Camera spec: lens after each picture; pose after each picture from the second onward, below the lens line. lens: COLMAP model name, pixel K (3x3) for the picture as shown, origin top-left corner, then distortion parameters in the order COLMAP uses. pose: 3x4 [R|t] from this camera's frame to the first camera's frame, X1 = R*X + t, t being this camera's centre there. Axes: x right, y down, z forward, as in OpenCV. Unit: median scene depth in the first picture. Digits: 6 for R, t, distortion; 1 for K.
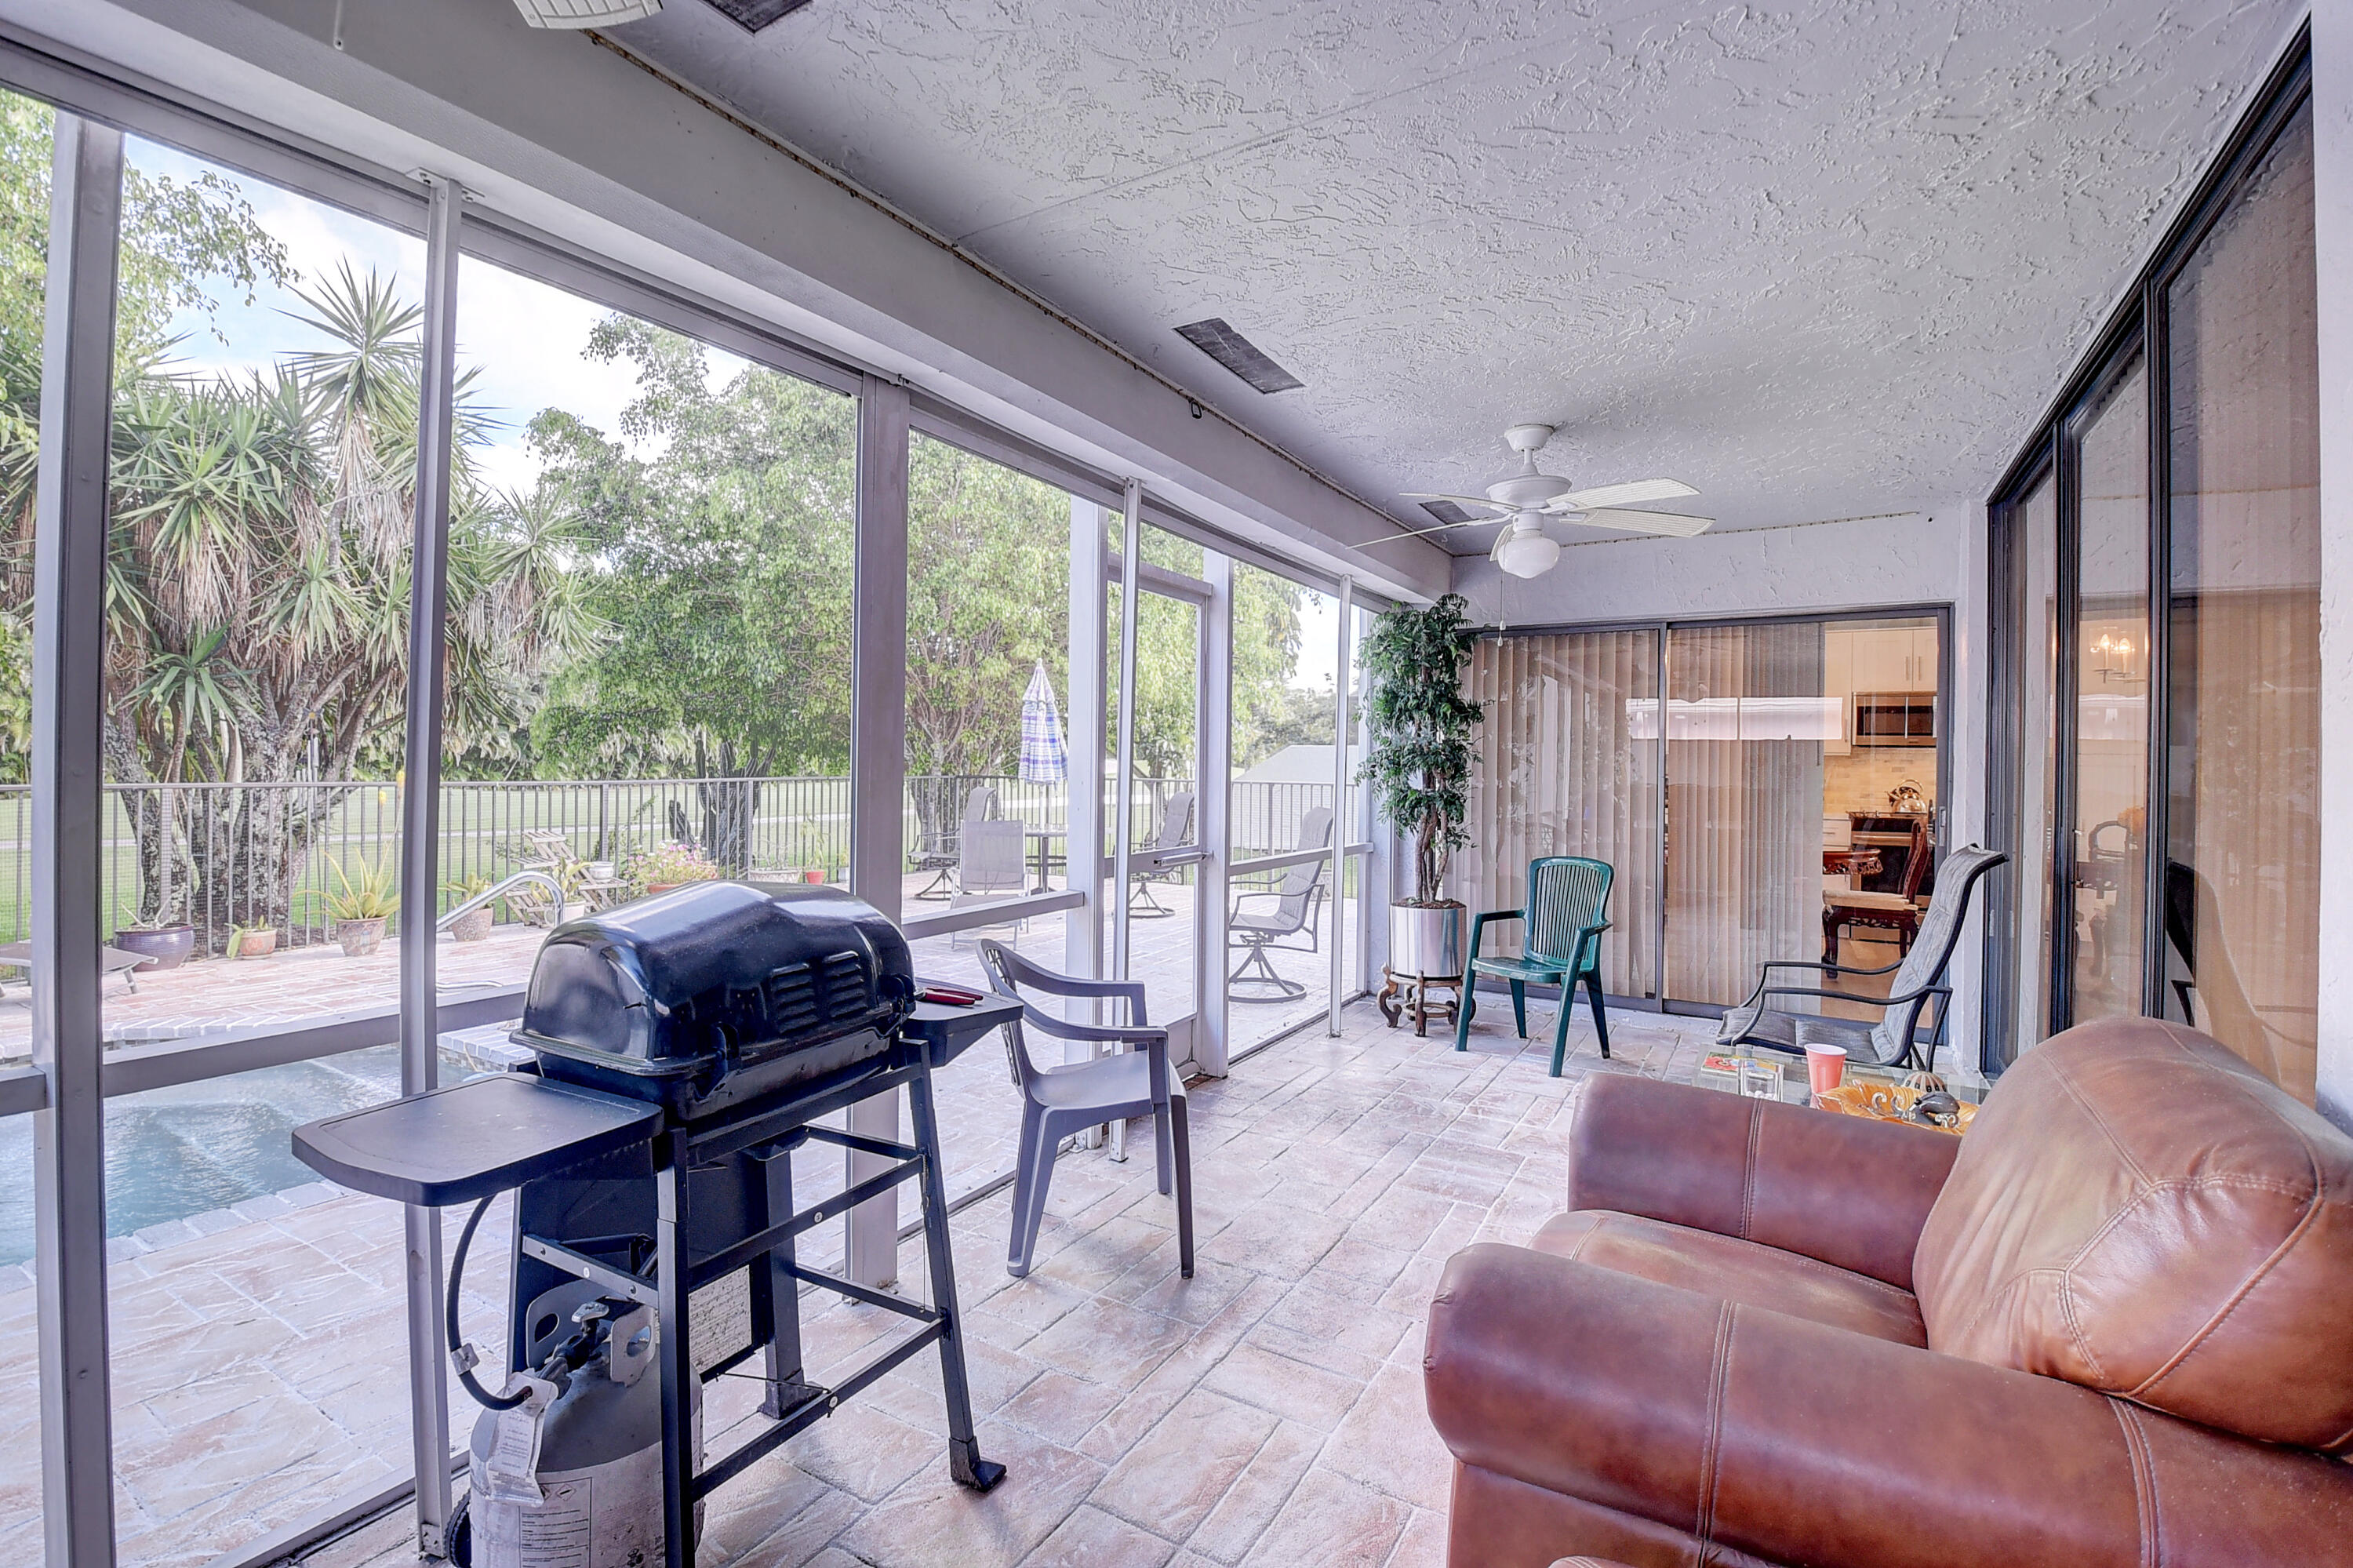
lens RADIAL K [[1041.9, 0, 1169.7], [0, 1041.9, 761.7], [0, 0, 1]] dist [0.002138, -0.016198]
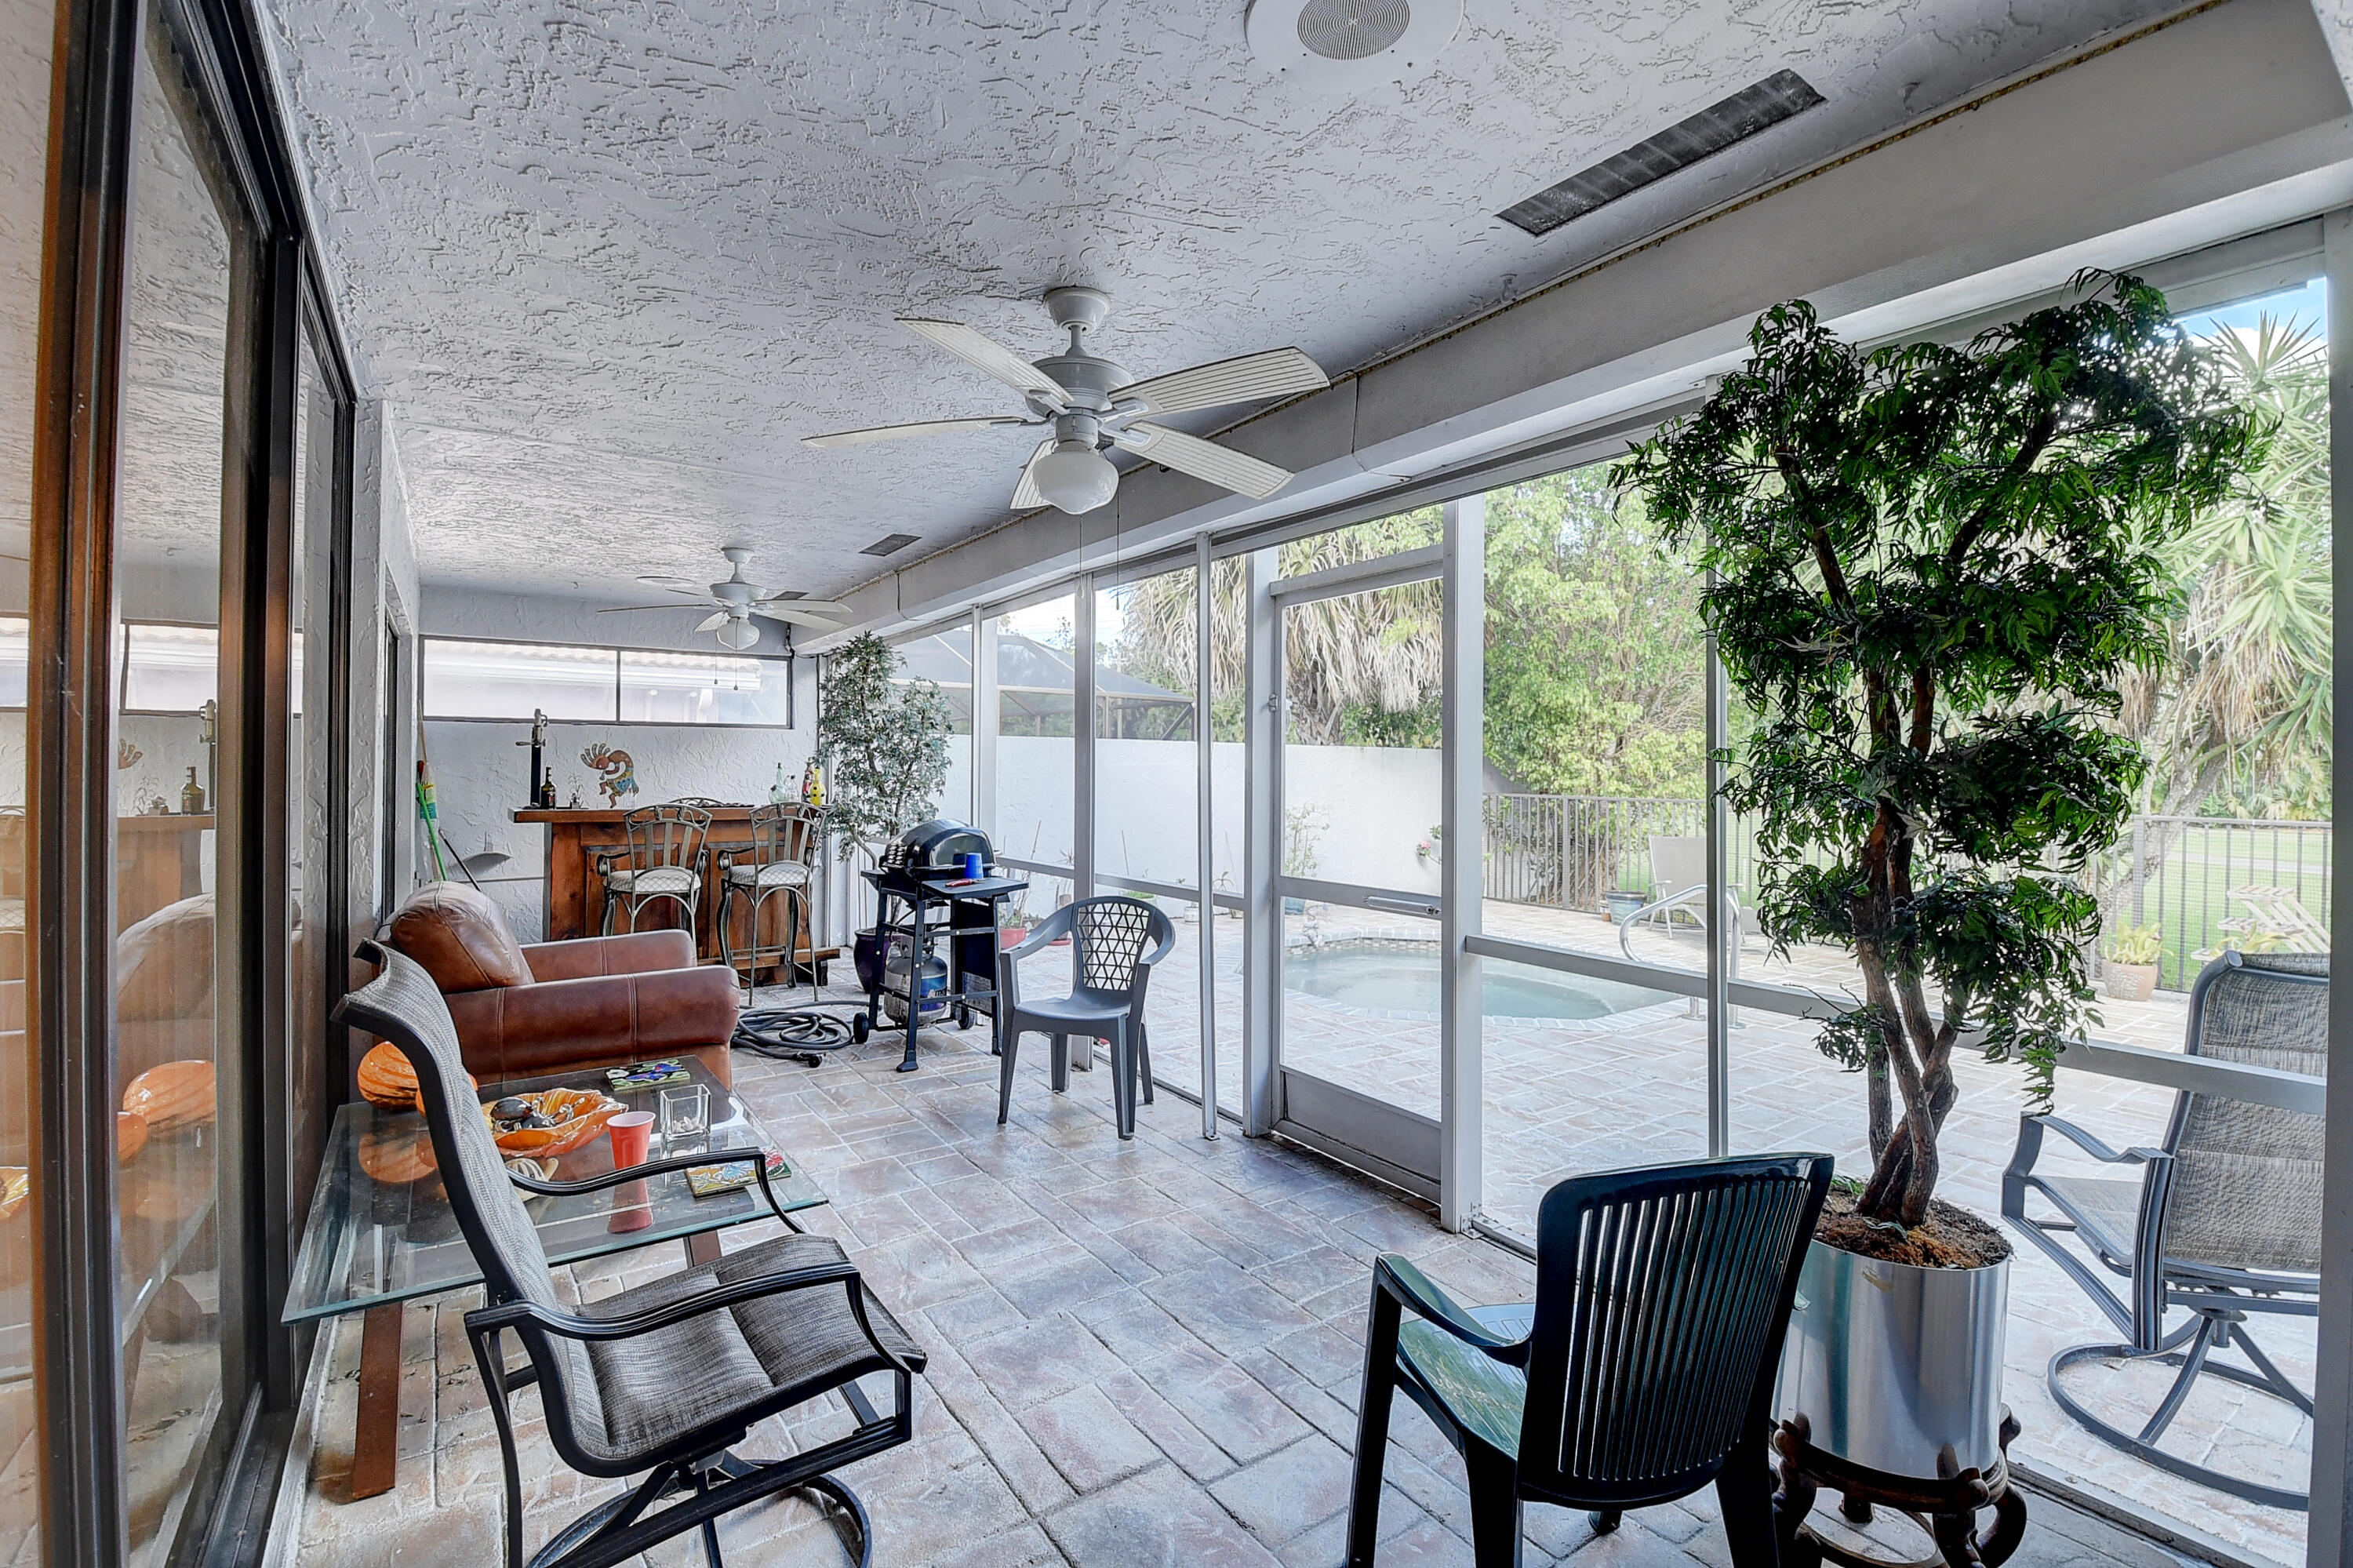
lens RADIAL K [[1041.9, 0, 1169.7], [0, 1041.9, 761.7], [0, 0, 1]] dist [0.002138, -0.016198]
pose [[-0.407441, -0.015896, -0.913093, 0.495416], [-0.018478, 0.999787, -0.009161, -0.004710], [0.913045, 0.013140, -0.407648, 0.701526]]
